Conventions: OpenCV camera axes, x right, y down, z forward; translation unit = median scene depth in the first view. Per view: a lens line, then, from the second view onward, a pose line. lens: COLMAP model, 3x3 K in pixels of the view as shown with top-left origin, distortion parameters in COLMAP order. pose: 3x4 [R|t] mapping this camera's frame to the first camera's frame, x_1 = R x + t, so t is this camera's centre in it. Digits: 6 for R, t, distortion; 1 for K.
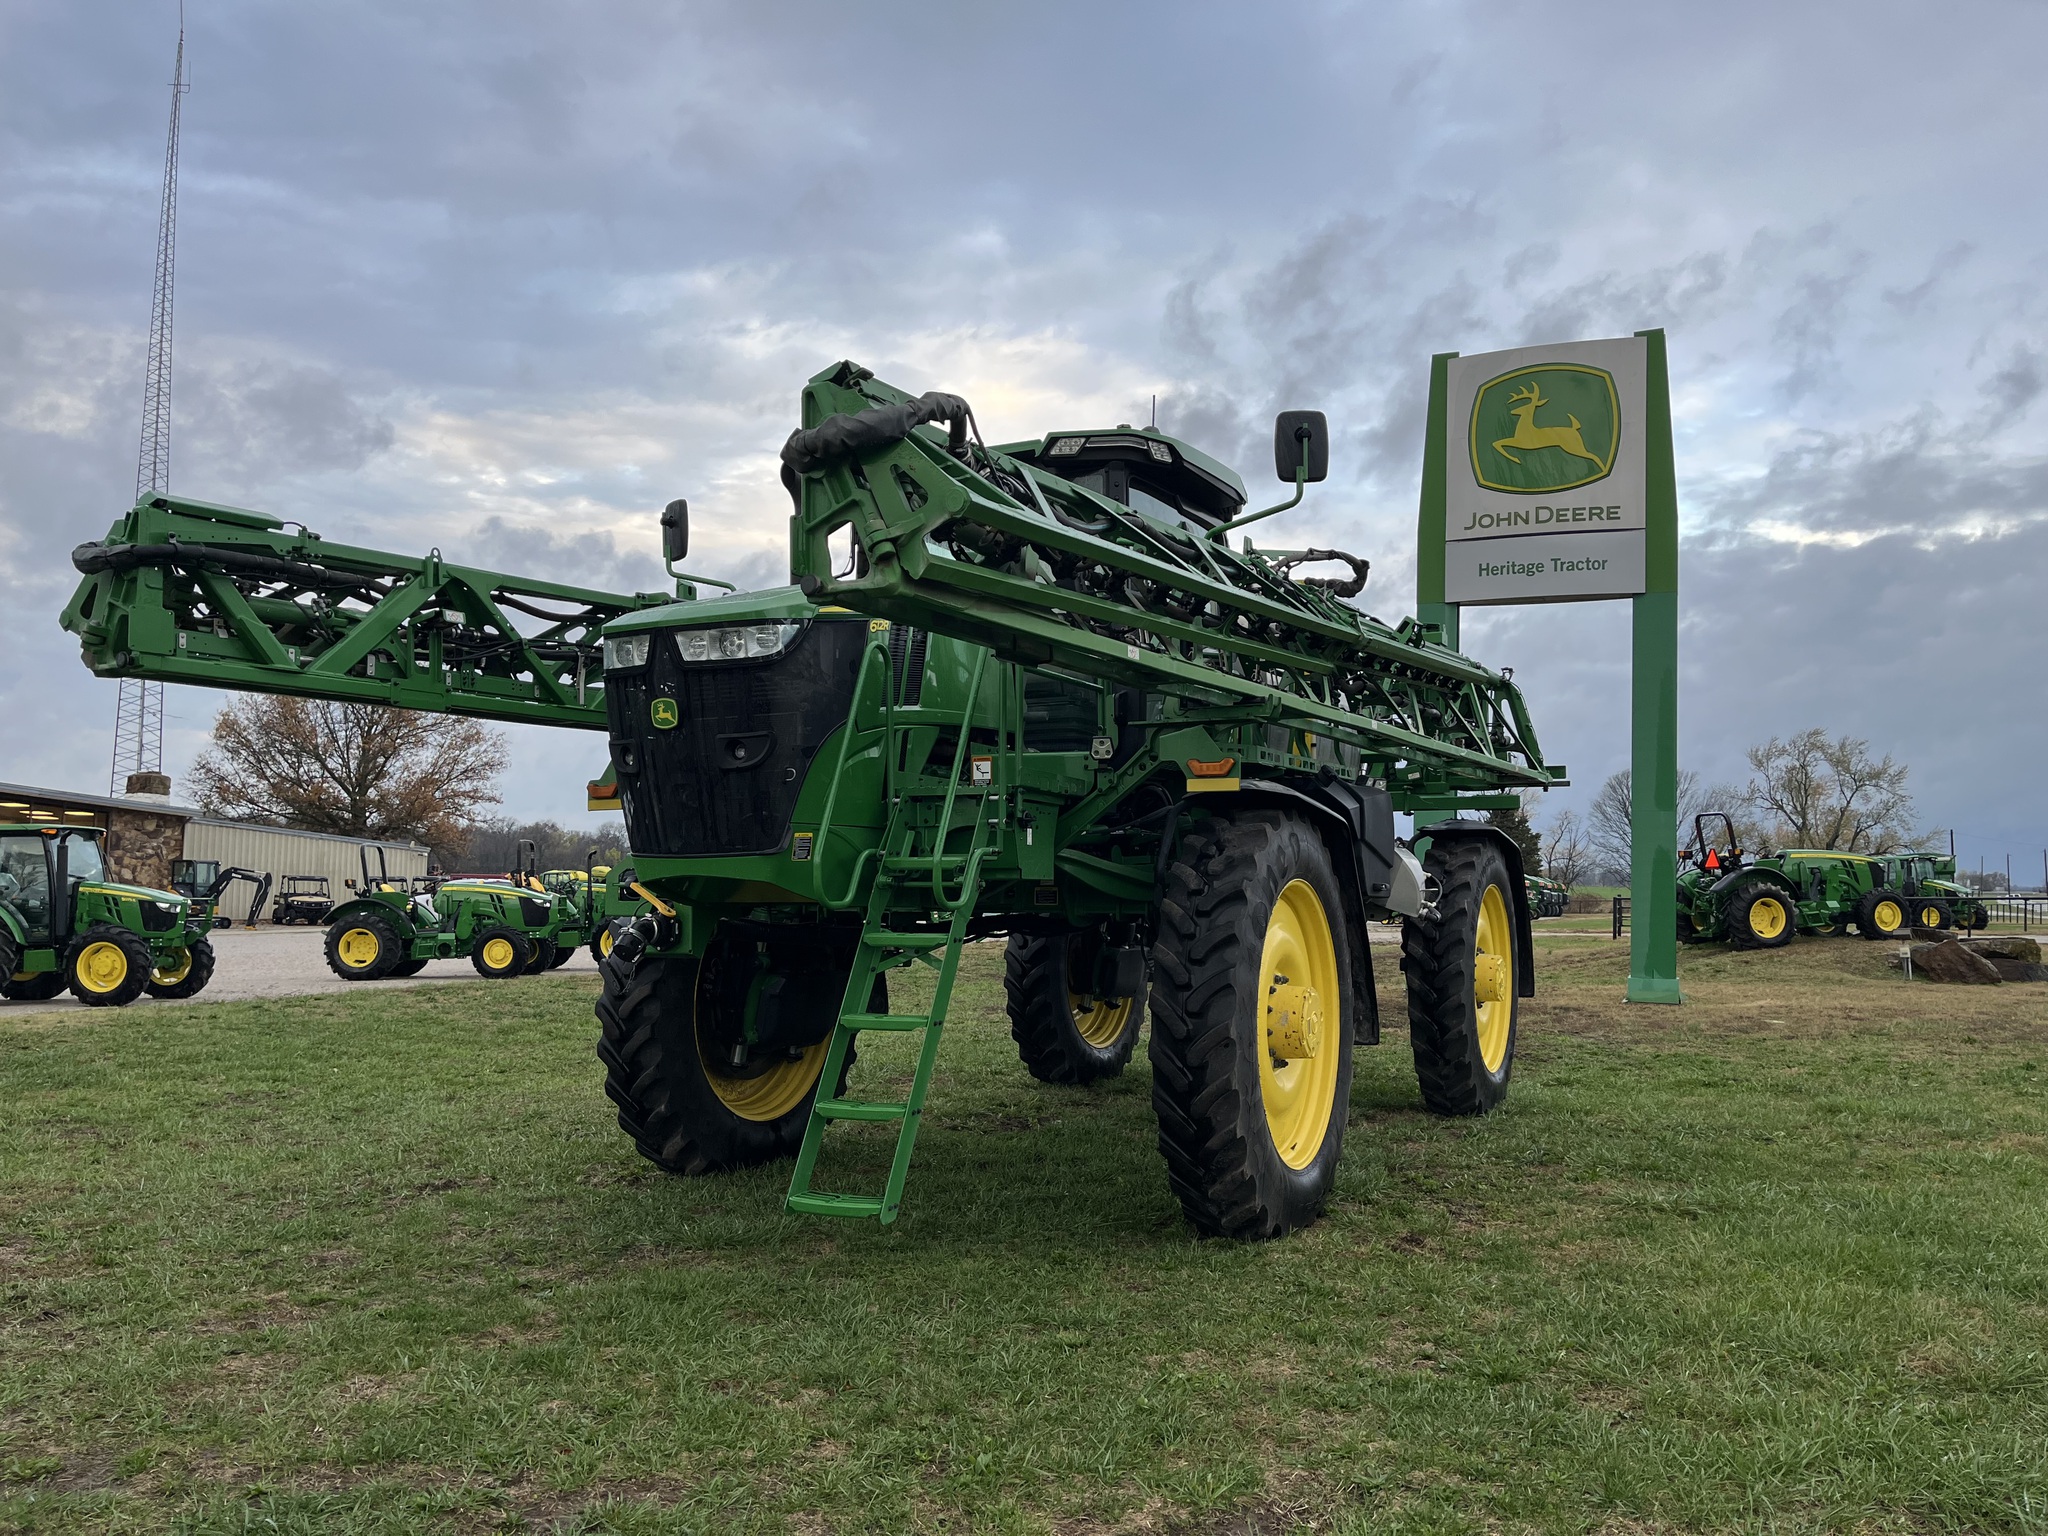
lens RADIAL K [[1535.7, 0, 1021.7], [0, 1535.7, 771.2], [0, 0, 1]] dist [0.024414, -0.001819]
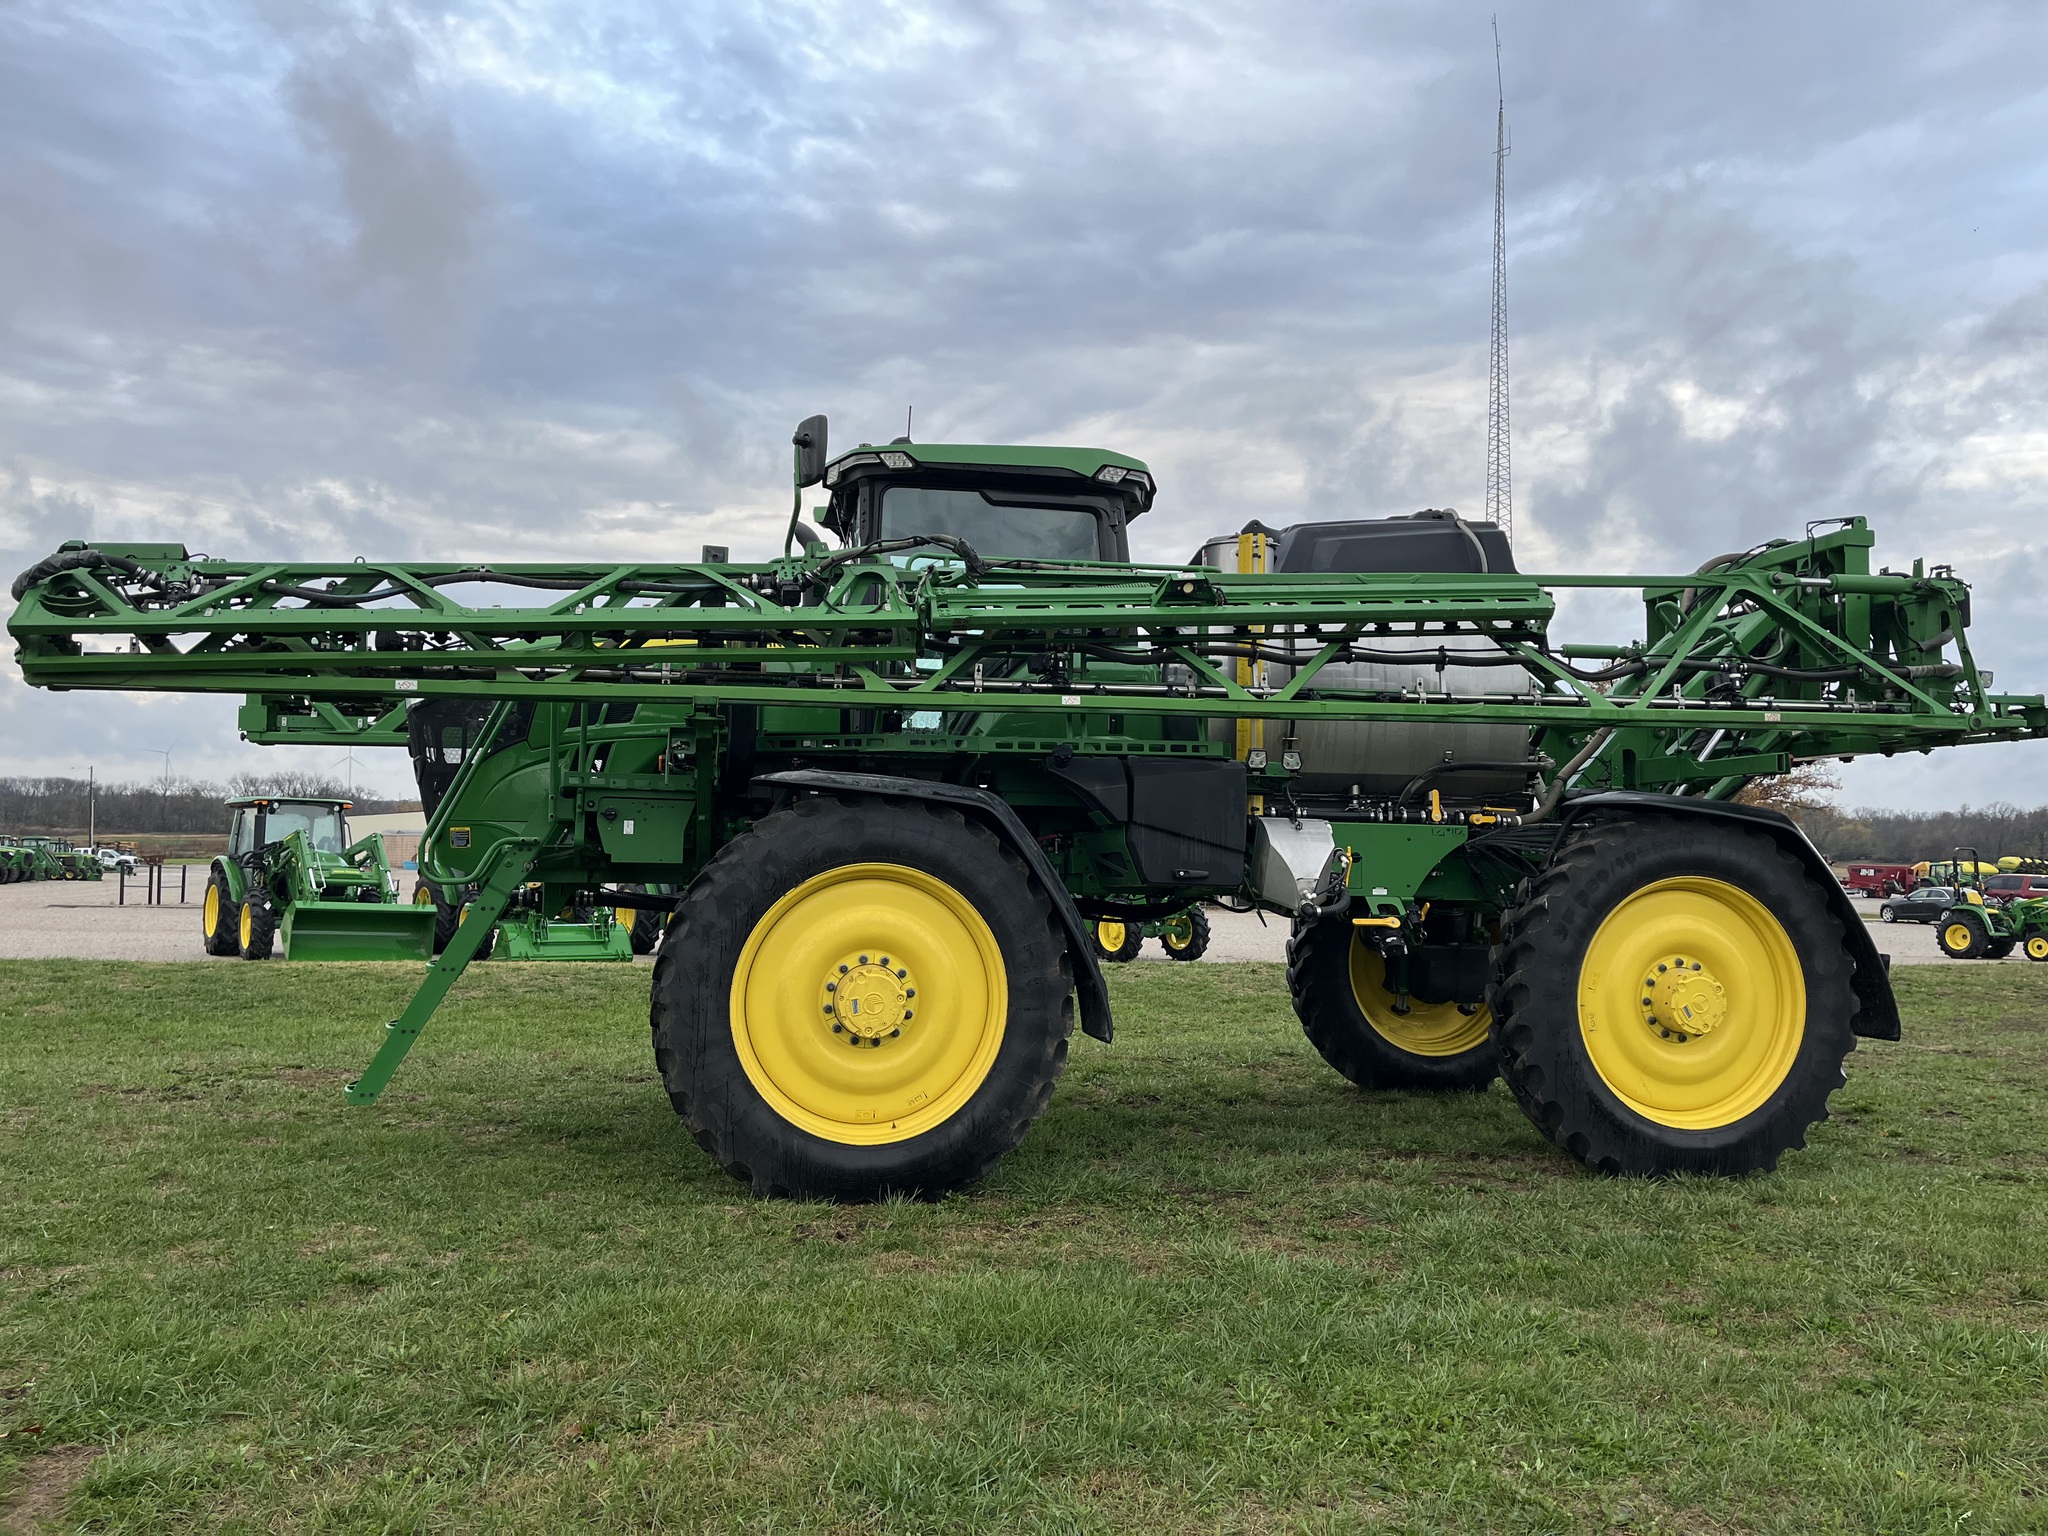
lens RADIAL K [[1543.4, 0, 1019.2], [0, 1543.4, 741.1], [0, 0, 1]] dist [0.028651, -0.054812]
pose [[0.638931, -0.056531, -0.767184, 0.699649], [0.046812, 0.998305, -0.034575, 0.019472], [0.767838, -0.013822, 0.640495, 0.279769]]
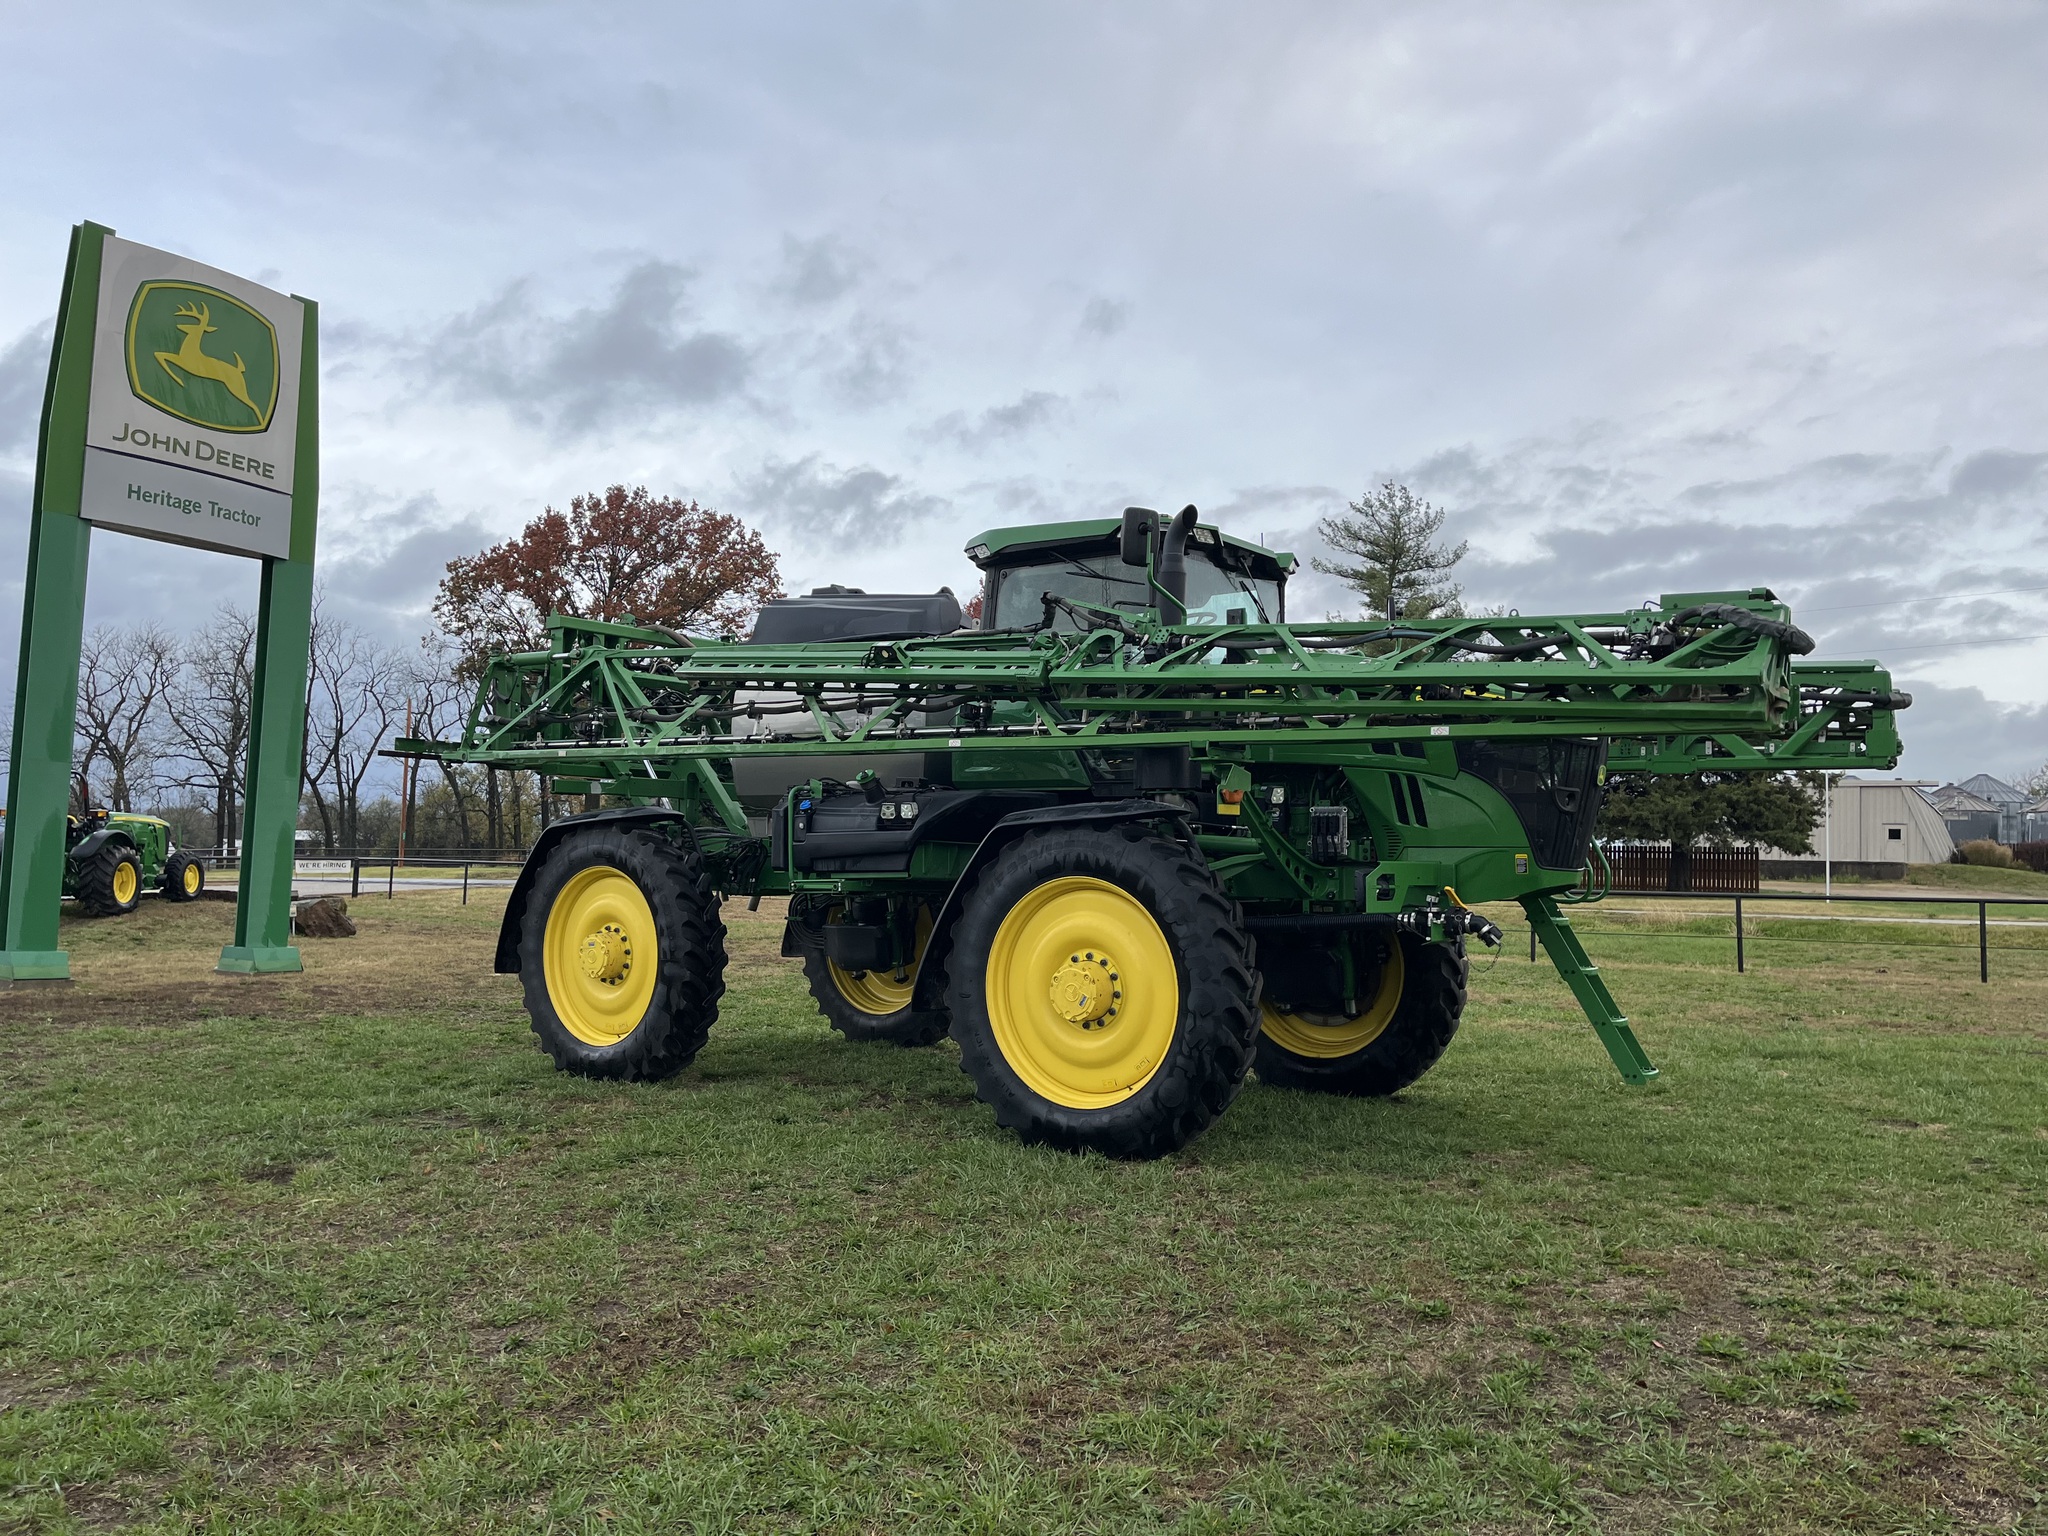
lens RADIAL K [[1522.2, 0, 1036.2], [0, 1522.2, 760.2], [0, 0, 1]] dist [0.078379, -0.123365]
pose [[0.155467, 0.062383, 0.985869, -1.034669], [-0.087831, 0.994924, -0.049106, 0.040108], [-0.983929, -0.078956, 0.160157, 0.756525]]
